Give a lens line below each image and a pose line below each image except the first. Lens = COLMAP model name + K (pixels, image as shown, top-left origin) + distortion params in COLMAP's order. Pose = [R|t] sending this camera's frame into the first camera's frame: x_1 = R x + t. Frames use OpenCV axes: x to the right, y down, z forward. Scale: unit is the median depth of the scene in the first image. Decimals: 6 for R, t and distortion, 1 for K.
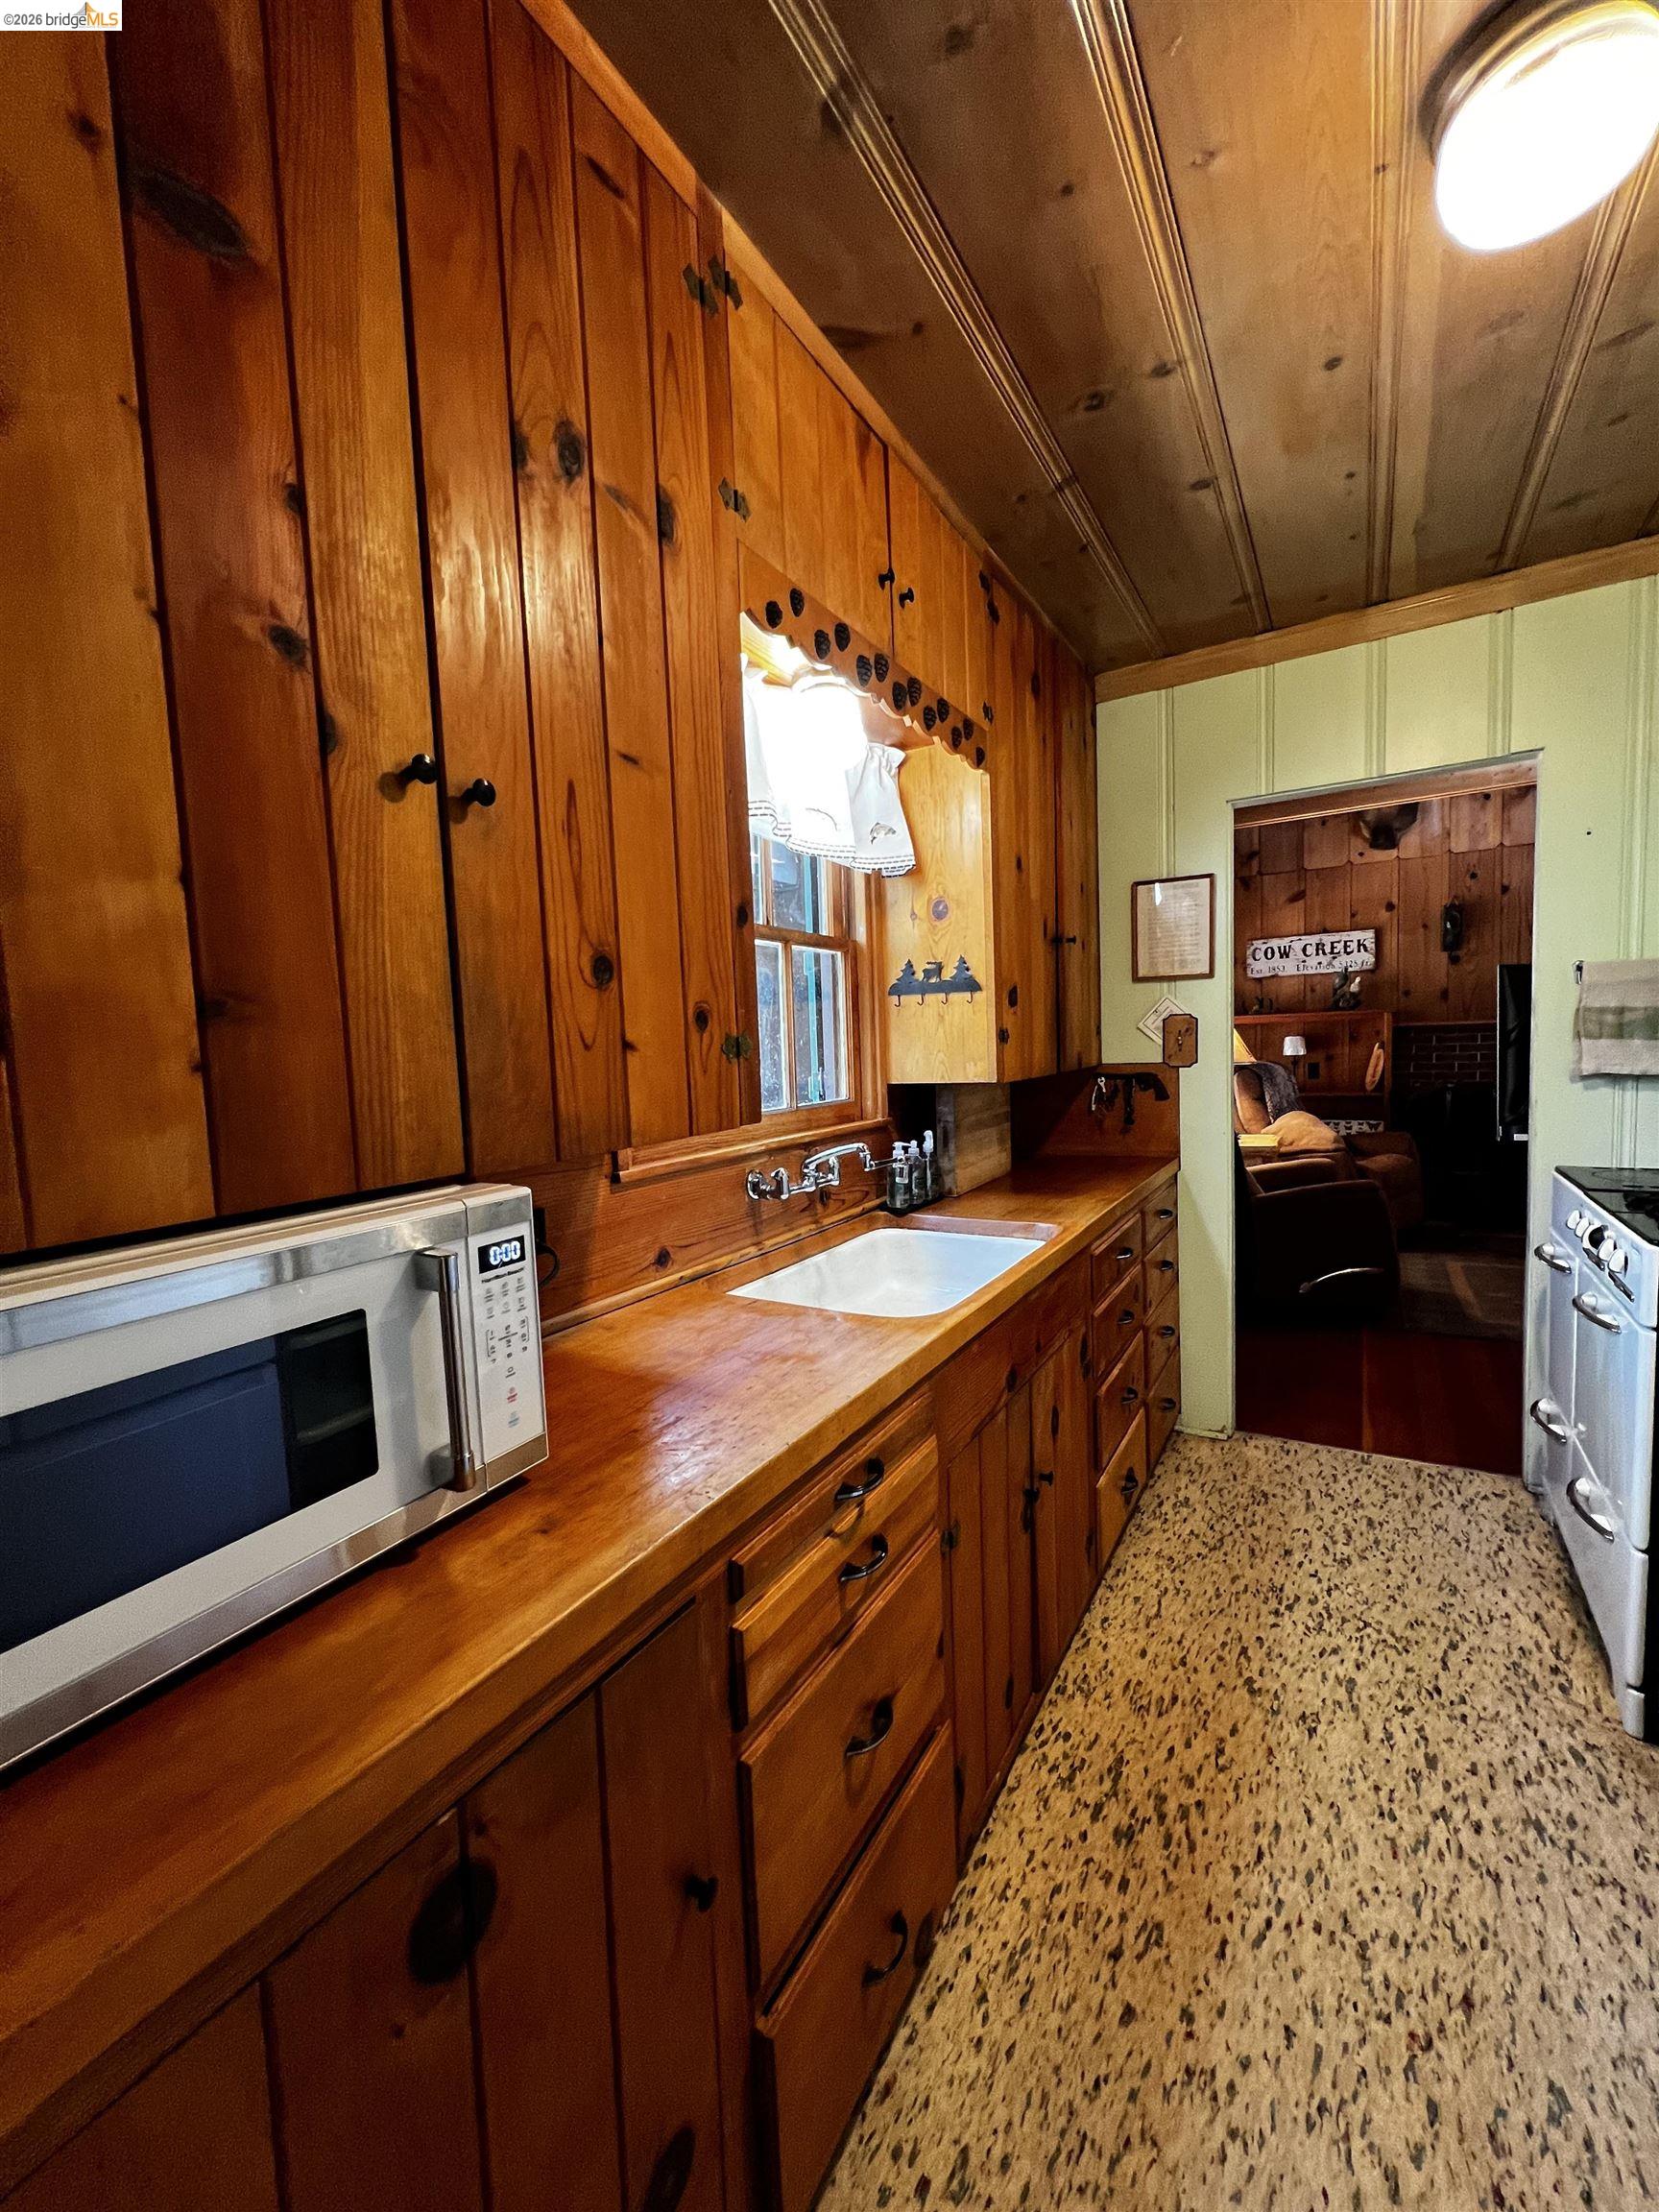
lens RADIAL K [[890.0, 0, 827.8], [0, 890.0, 1107.3], [0, 0, 1]] dist [0.000432, -0.000029]
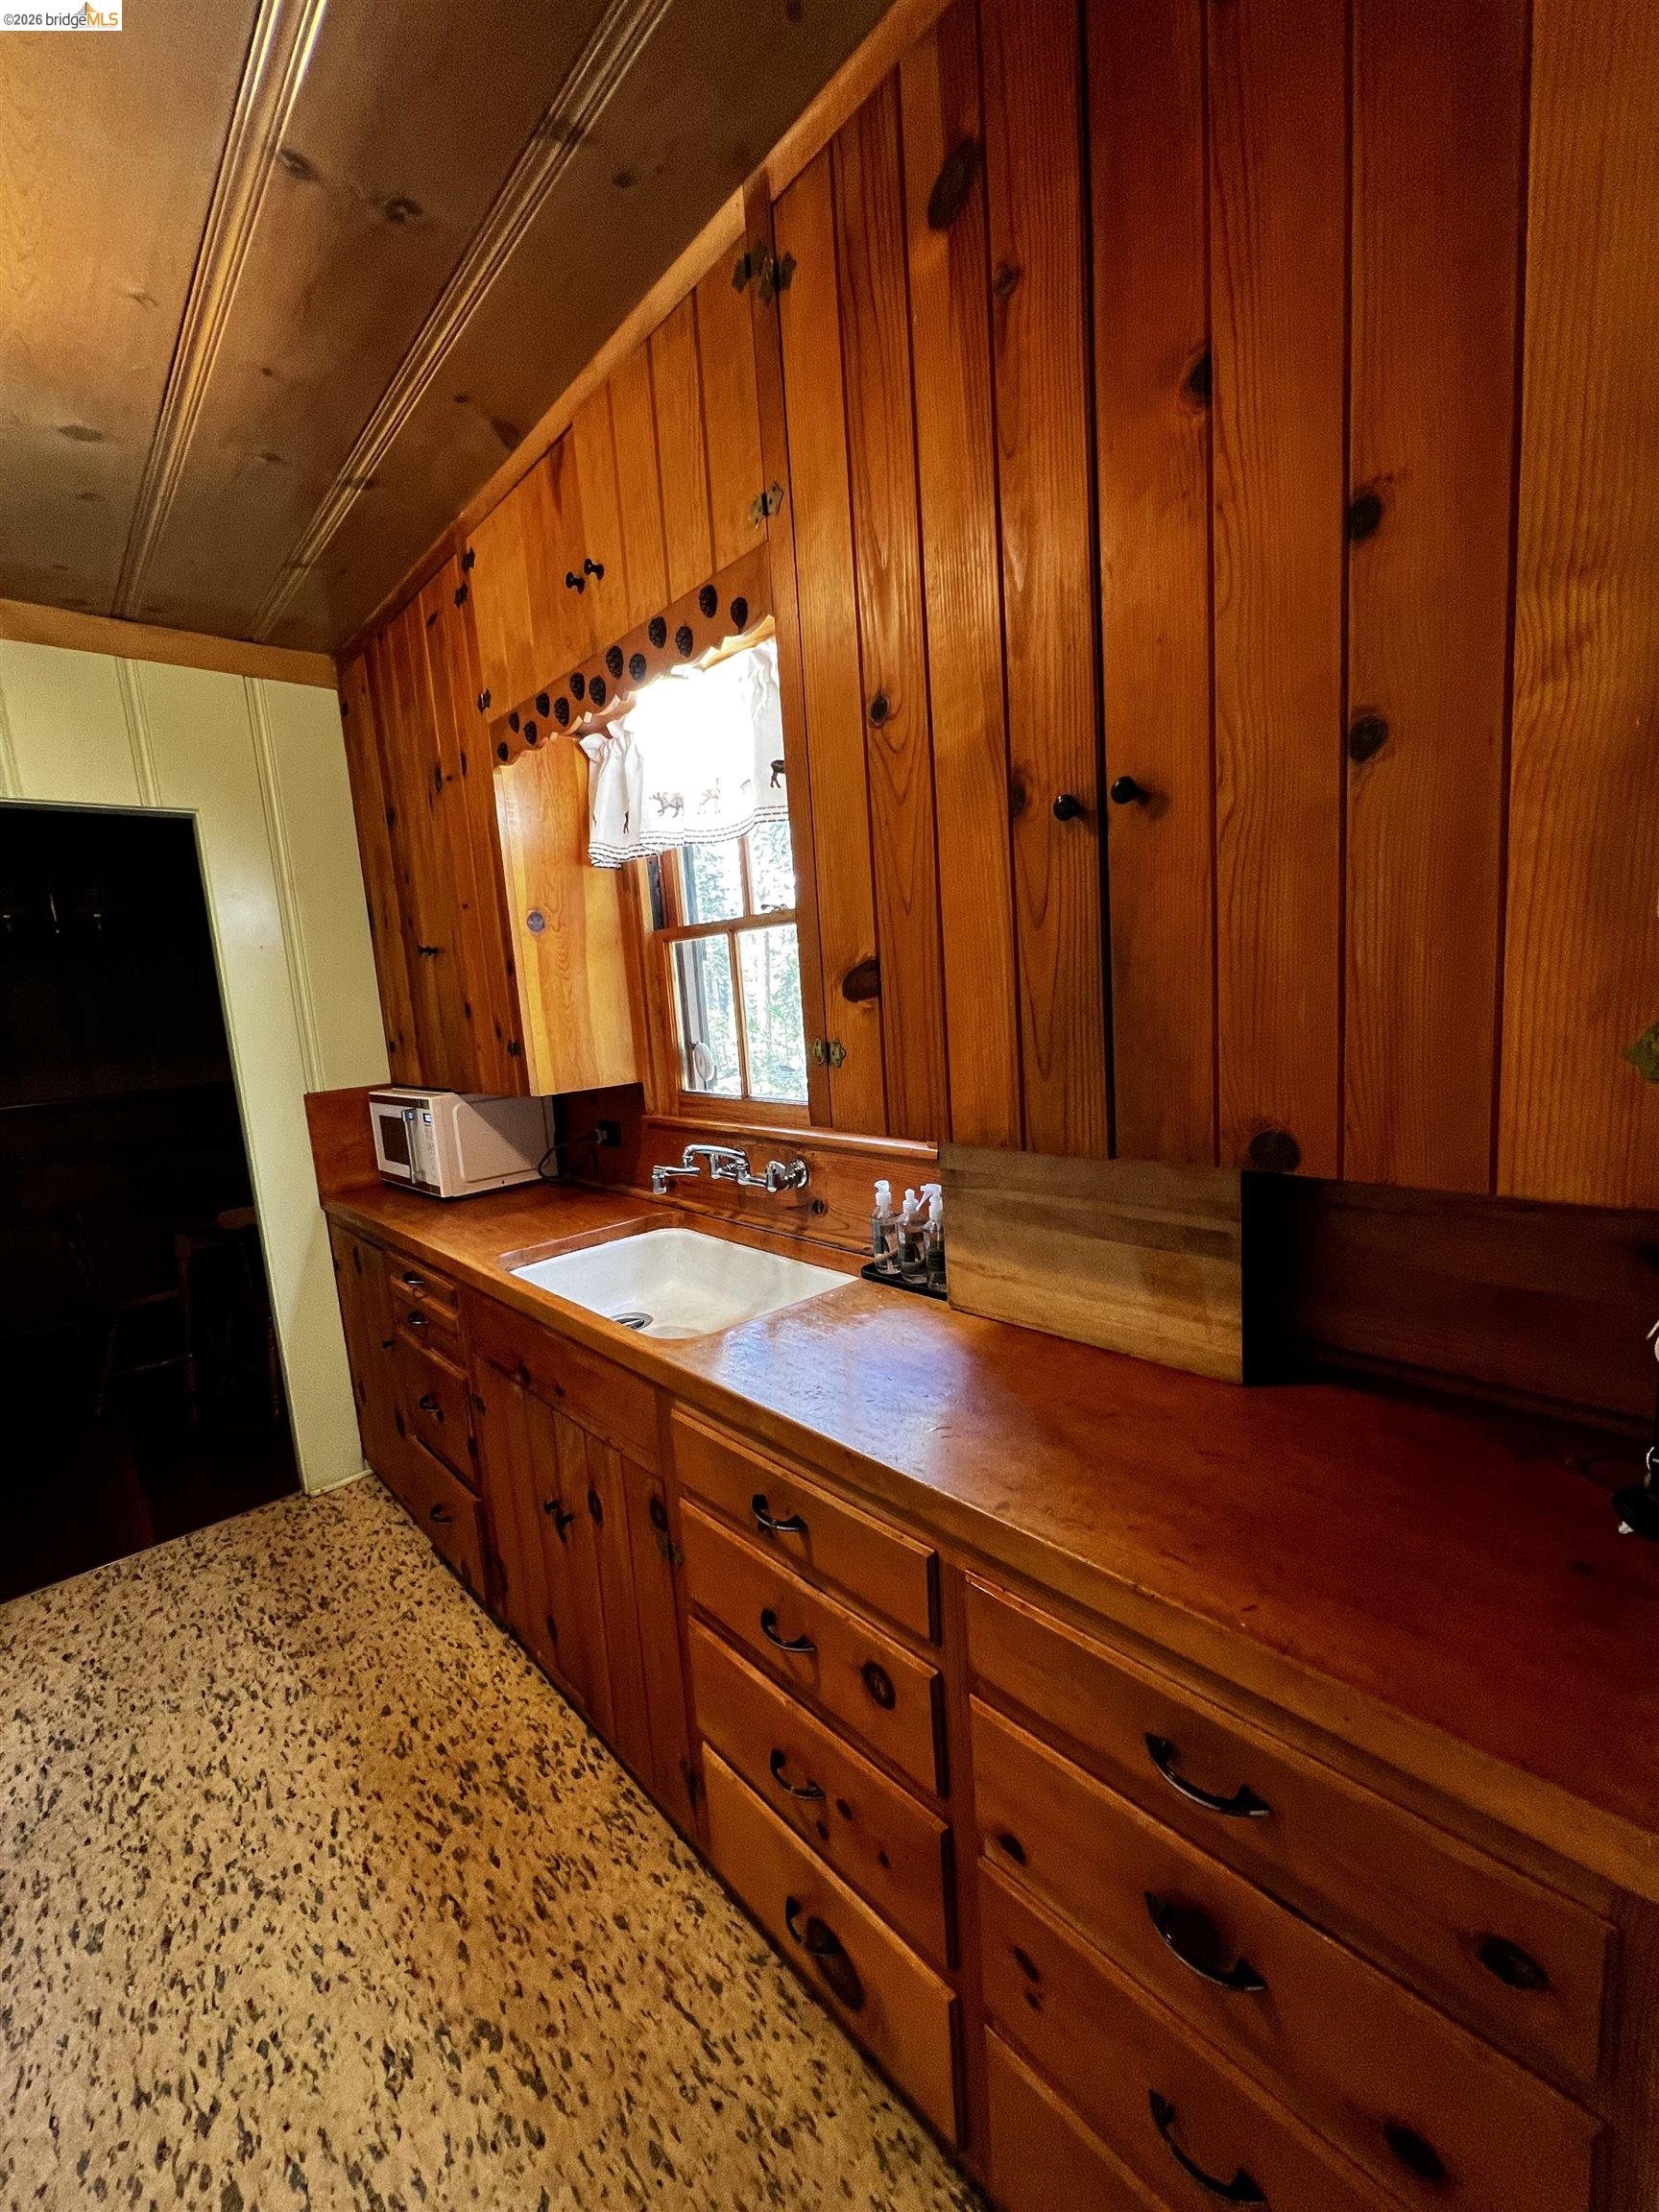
lens RADIAL K [[890.0, 0, 827.8], [0, 890.0, 1107.3], [0, 0, 1]] dist [0.000432, -0.000029]
pose [[-0.280610, 0.183871, -0.942045, 1.066417], [0.011807, 0.982066, 0.188165, -0.216995], [0.959749, 0.041678, -0.277749, 1.636877]]
